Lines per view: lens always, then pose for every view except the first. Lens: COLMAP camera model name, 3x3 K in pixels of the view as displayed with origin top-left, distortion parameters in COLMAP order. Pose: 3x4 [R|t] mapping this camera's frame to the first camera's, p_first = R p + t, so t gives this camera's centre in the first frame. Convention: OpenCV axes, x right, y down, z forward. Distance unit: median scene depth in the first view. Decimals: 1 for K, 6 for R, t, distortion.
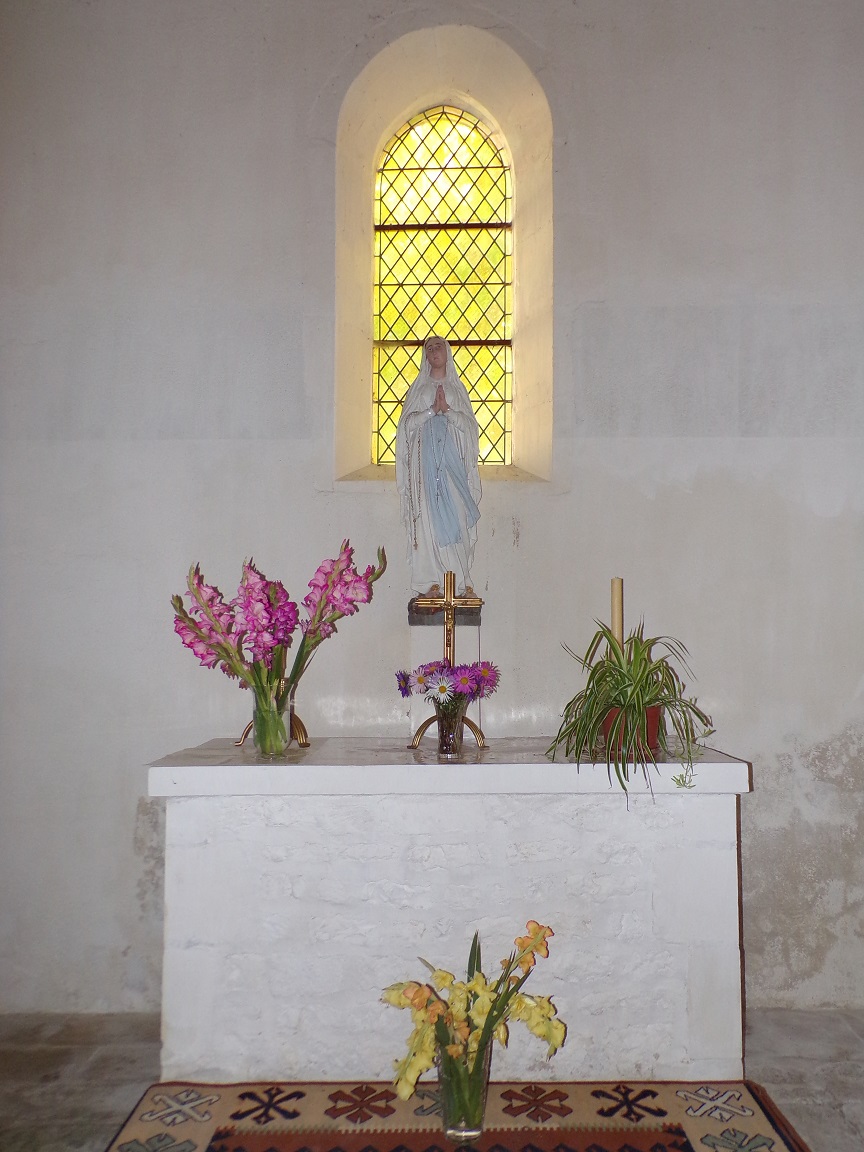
lens RADIAL K [[970.0, 0, 433.7], [0, 970.0, 574.9], [0, 0, 1]] dist [0.043782, 0.000992]
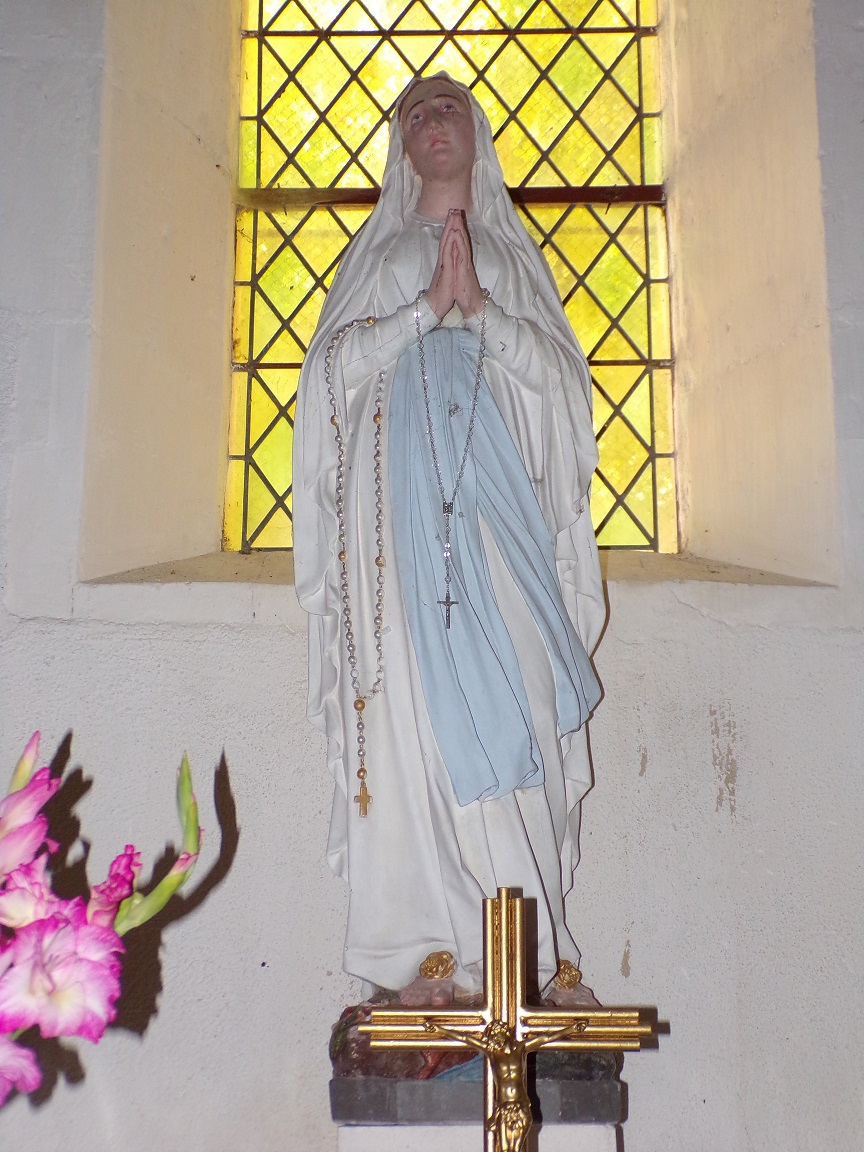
lens RADIAL K [[1814.5, 0, 434.5], [0, 1814.5, 576.8], [0, 0, 1]] dist [0.050699, 0.000000]
pose [[0.999890, -0.000878, 0.014812, -0.006229], [0.003850, 0.979403, -0.201881, 0.009188], [-0.014329, 0.201916, 0.979298, 0.474486]]
